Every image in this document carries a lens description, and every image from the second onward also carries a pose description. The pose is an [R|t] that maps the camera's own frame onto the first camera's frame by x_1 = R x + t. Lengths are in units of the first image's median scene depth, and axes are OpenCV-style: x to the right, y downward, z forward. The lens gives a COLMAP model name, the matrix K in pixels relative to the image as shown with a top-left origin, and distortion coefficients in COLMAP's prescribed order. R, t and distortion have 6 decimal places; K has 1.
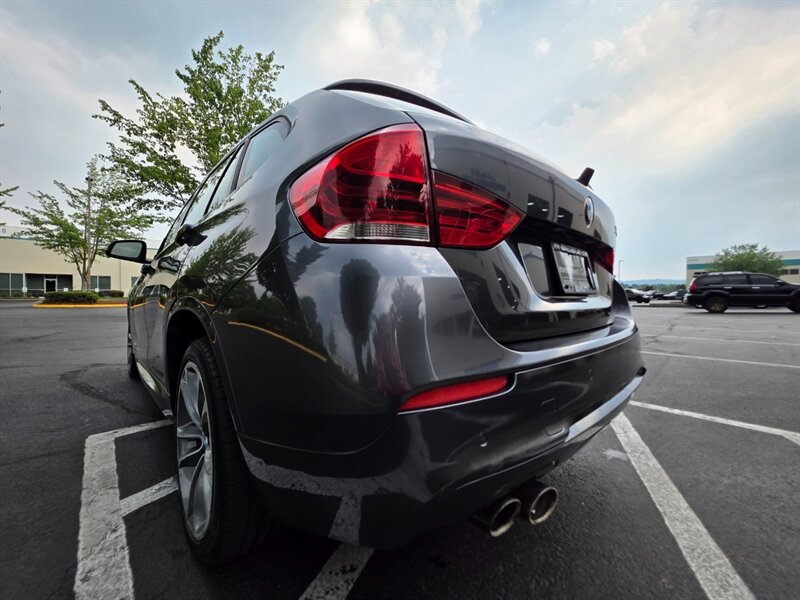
lens RADIAL K [[320.2, 0, 404.6], [0, 320.2, 295.9], [0, 0, 1]] dist [-0.001772, -0.000296]
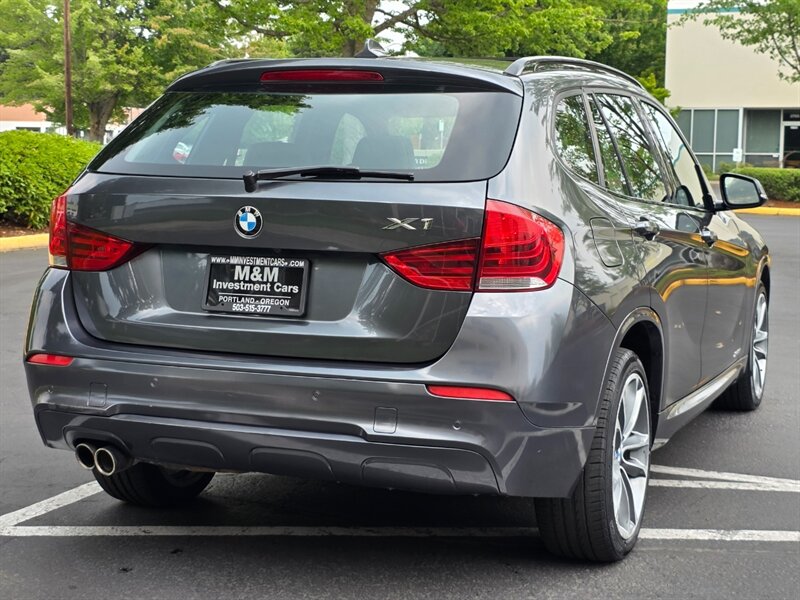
lens RADIAL K [[1433.8, 0, 400.8], [0, 1433.8, 279.1], [0, 0, 1]] dist [0.138450, -0.245945]
pose [[0.406923, 0.083102, -0.909675, 0.434785], [-0.012446, 0.996265, 0.085445, -0.044547], [0.913378, -0.023448, 0.406437, -0.022098]]
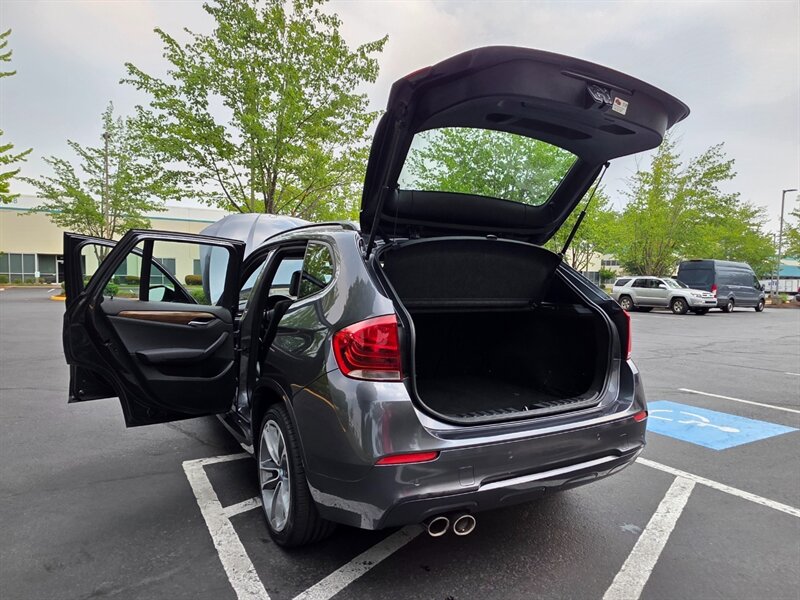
lens RADIAL K [[512.3, 0, 401.7], [0, 512.3, 305.4], [0, 0, 1]] dist [0.005778, -0.001341]
pose [[0.970361, 0.023905, -0.240474, 0.050106], [-0.012636, 0.998753, 0.048294, -0.046652], [0.241328, -0.043824, 0.969454, -0.119301]]
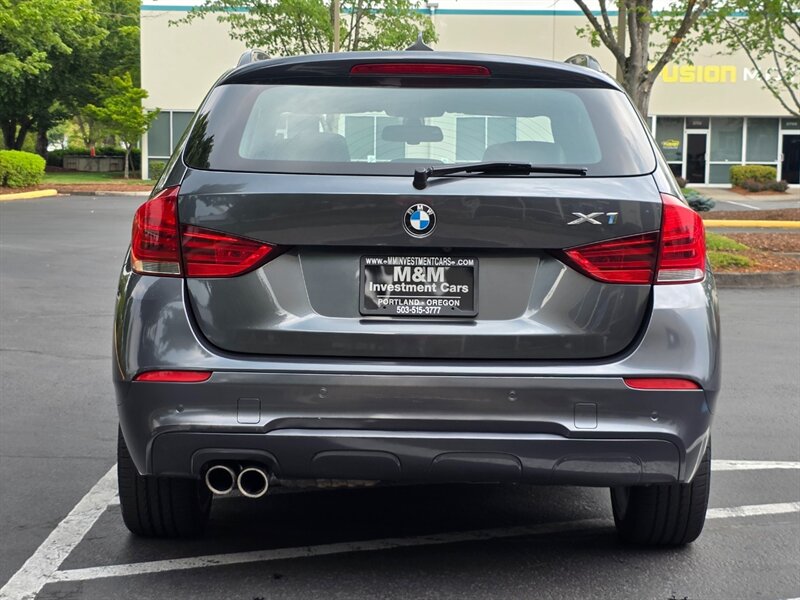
lens RADIAL K [[1516.9, 0, 400.0], [0, 1516.9, 300.0], [0, 0, 1]] dist [0.194361, -0.422142]
pose [[0.718273, 0.067721, -0.692458, 0.332697], [-0.010169, 0.996167, 0.086876, -0.039744], [0.695687, -0.055359, 0.716209, -0.191511]]
